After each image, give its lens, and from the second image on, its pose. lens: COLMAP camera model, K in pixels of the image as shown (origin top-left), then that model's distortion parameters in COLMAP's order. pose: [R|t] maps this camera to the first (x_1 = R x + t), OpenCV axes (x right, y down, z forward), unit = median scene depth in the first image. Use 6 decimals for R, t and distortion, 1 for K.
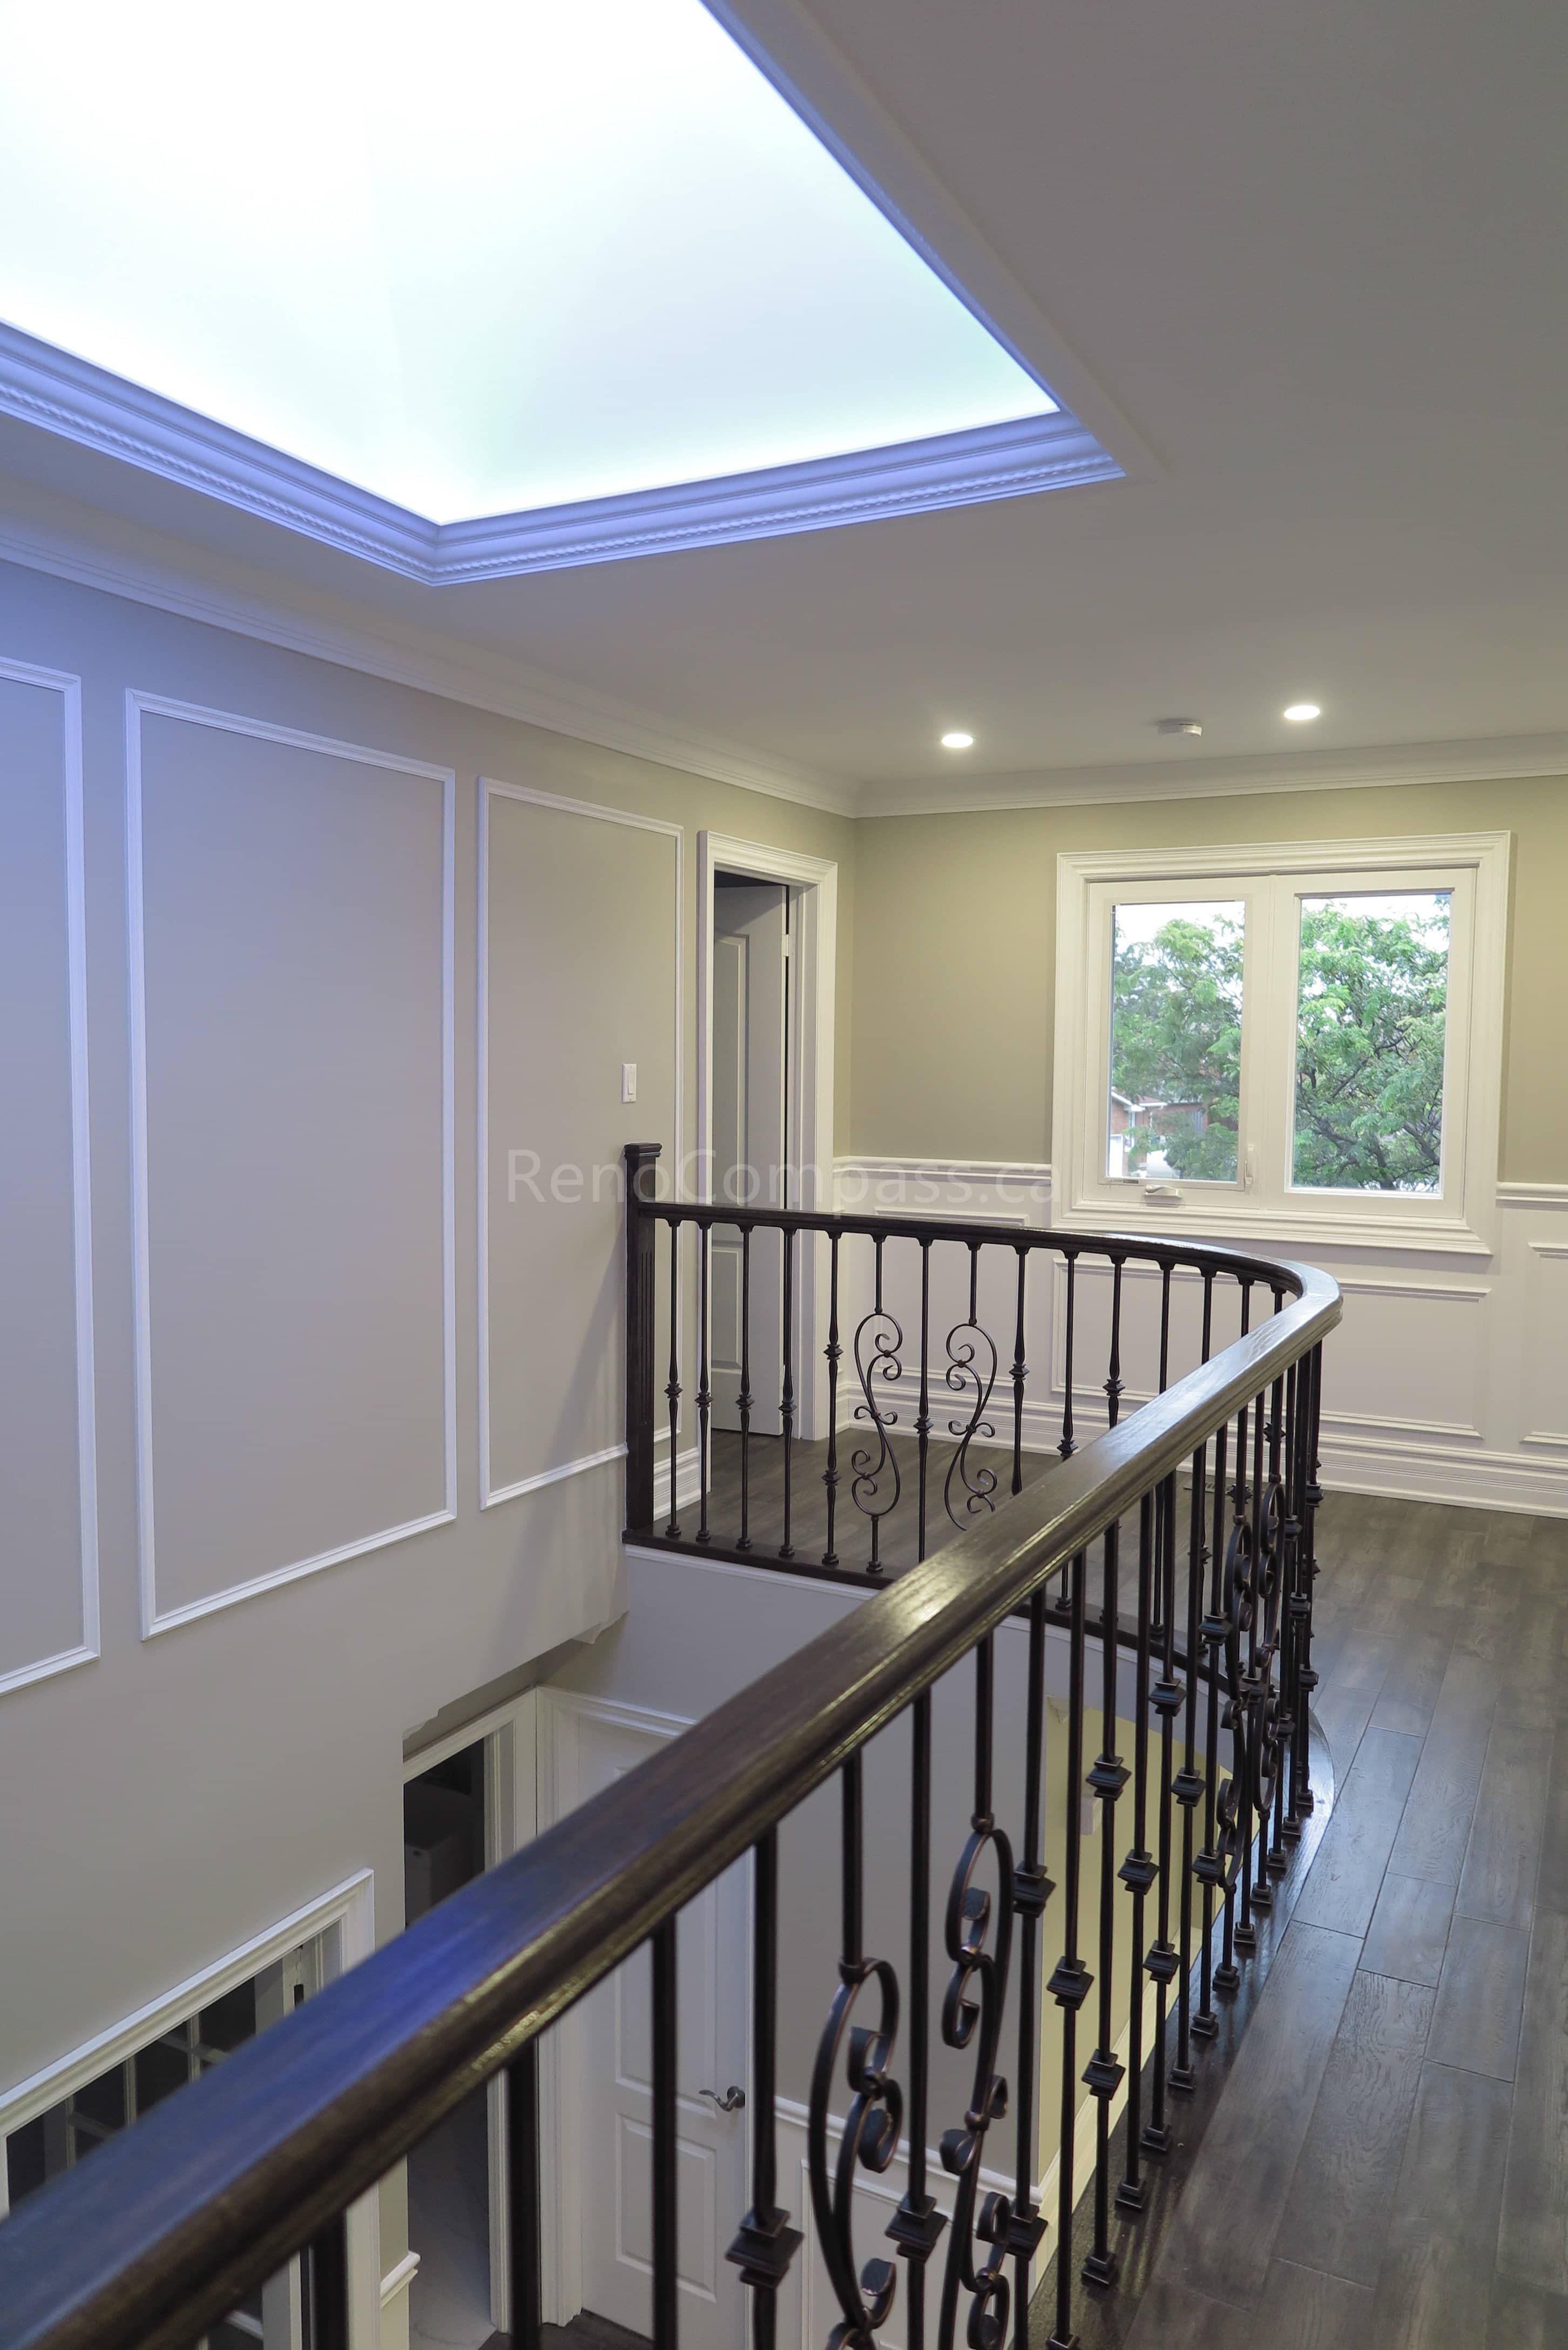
lens RADIAL K [[1644.0, 0, 786.6], [0, 1644.0, 1173.7], [0, 0, 1]] dist [0.010772, -0.012914]
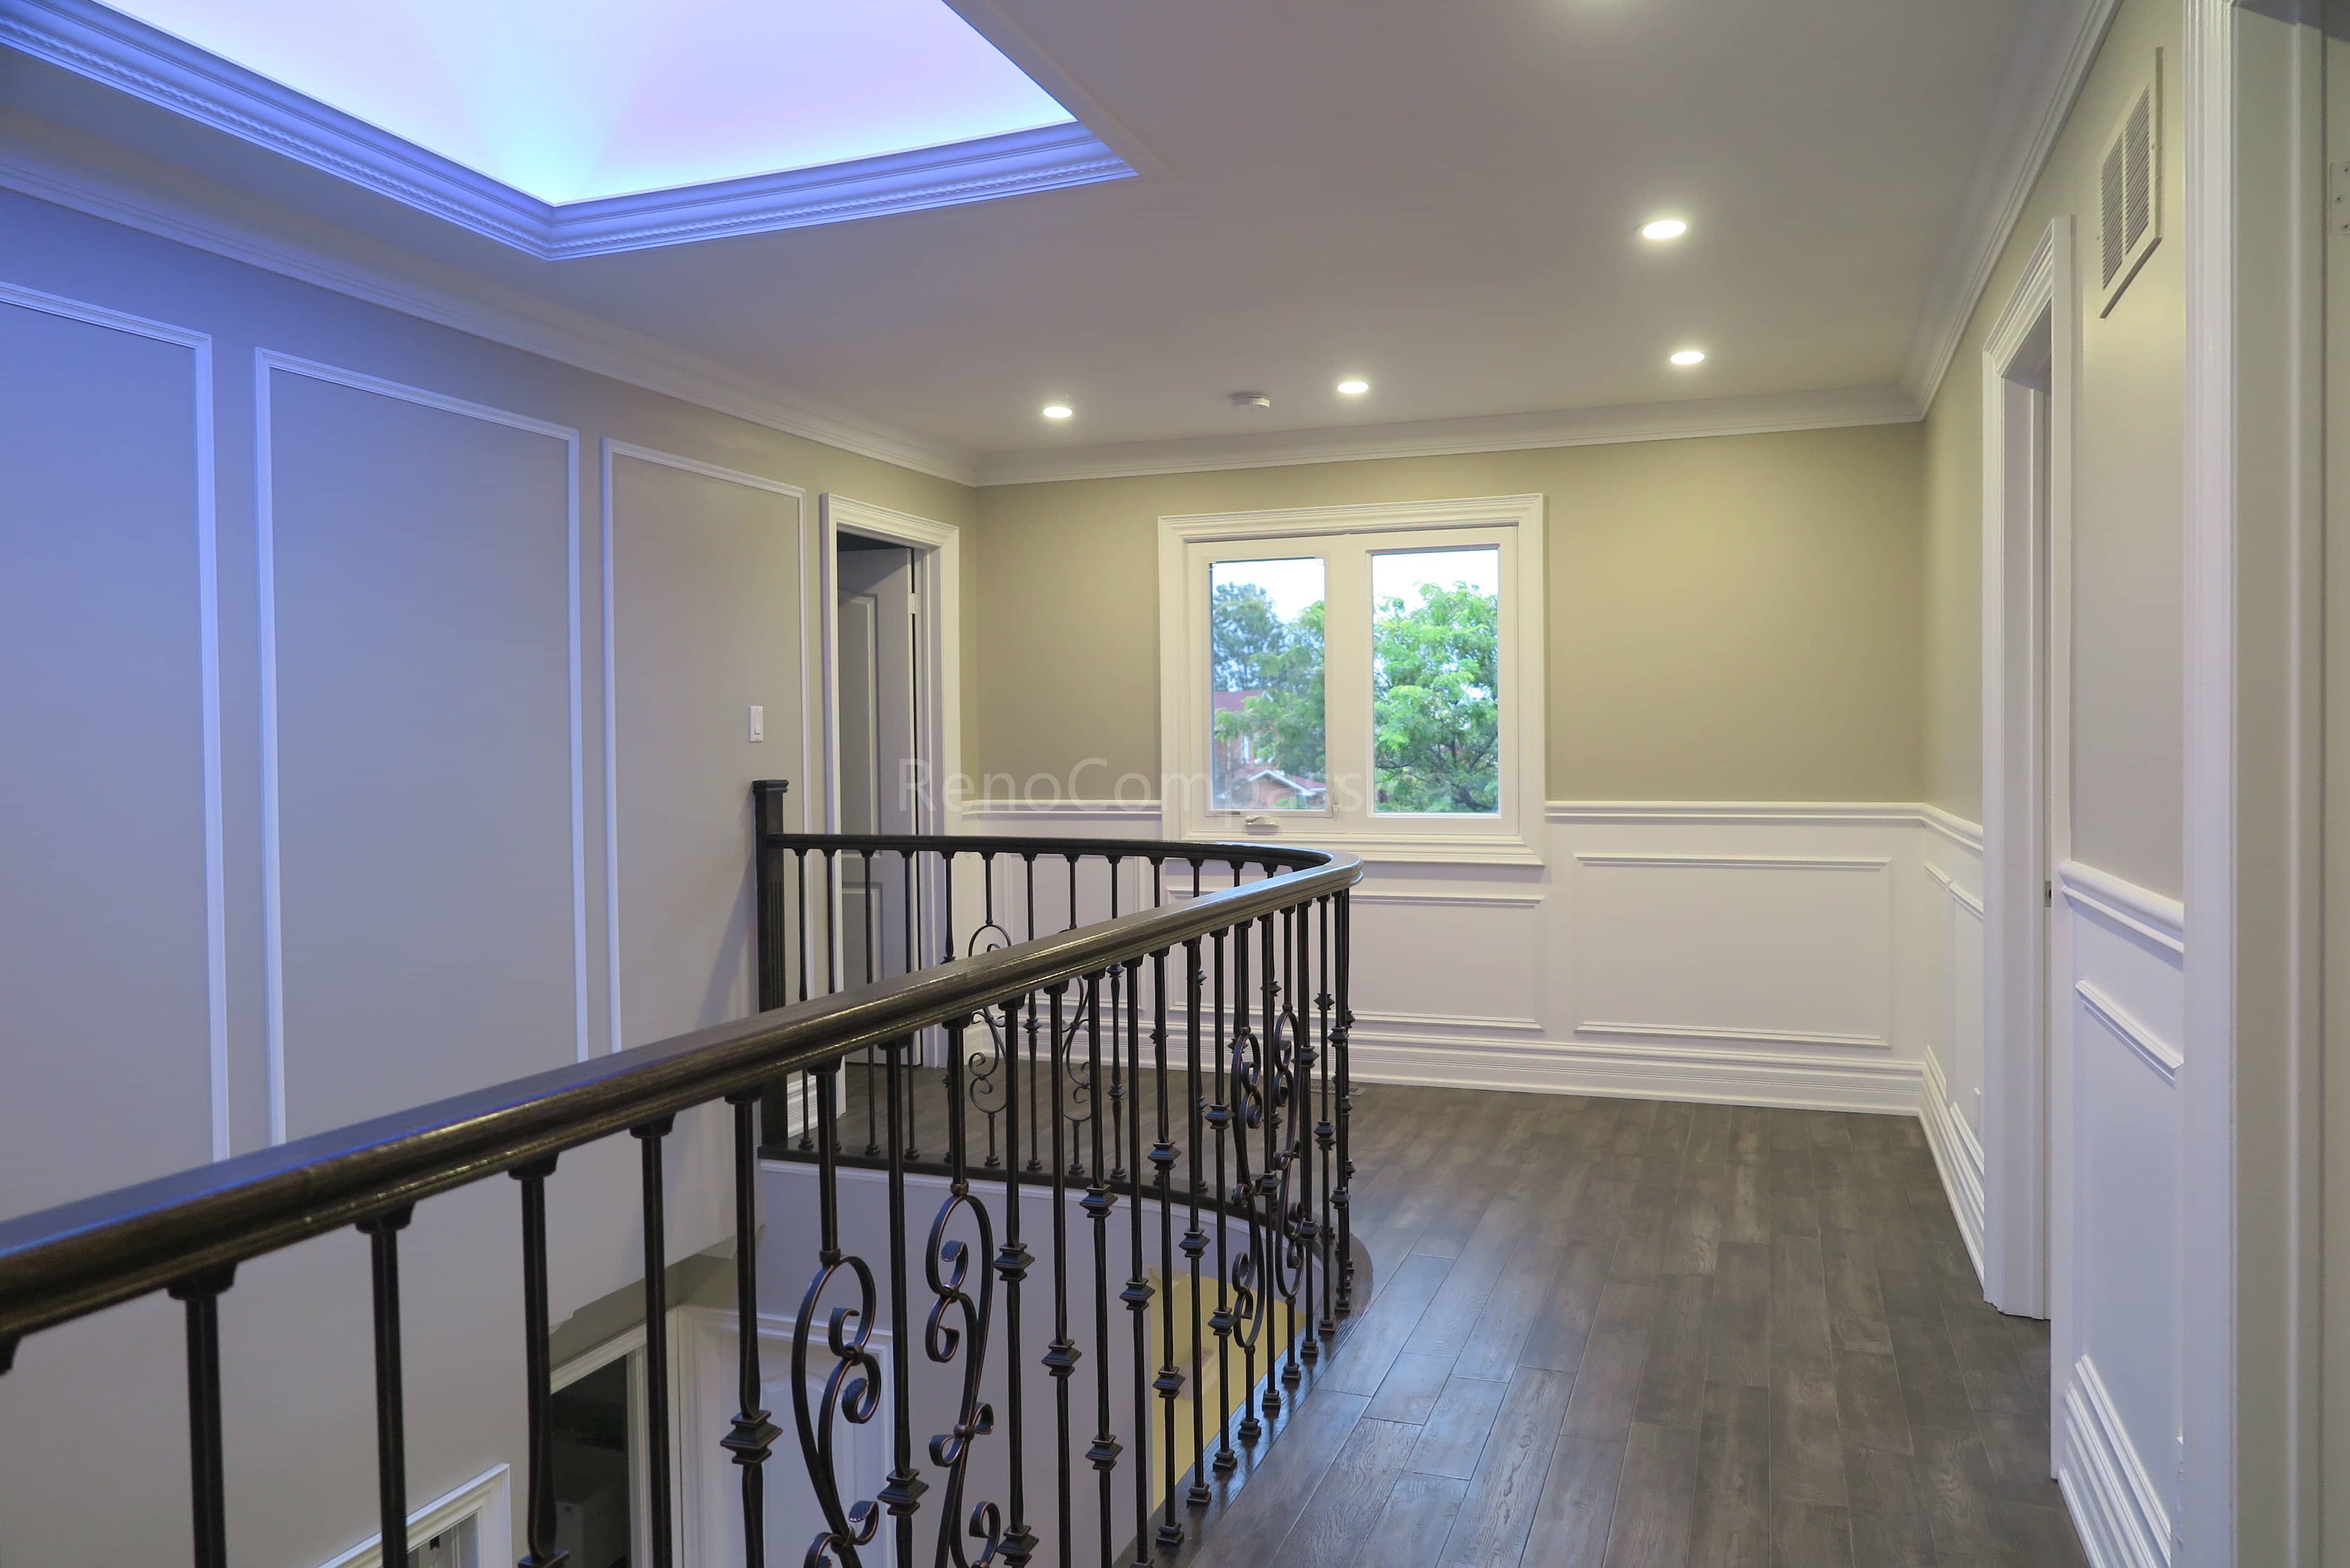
lens RADIAL K [[1644.0, 0, 1172.7], [0, 1644.0, 787.0], [0, 0, 1]] dist [0.010772, -0.012914]
pose [[0.992120, -0.022696, 0.123219, 0.046502], [0.028744, 0.998456, -0.047528, 0.050787], [-0.121950, 0.050695, 0.991241, -0.108952]]
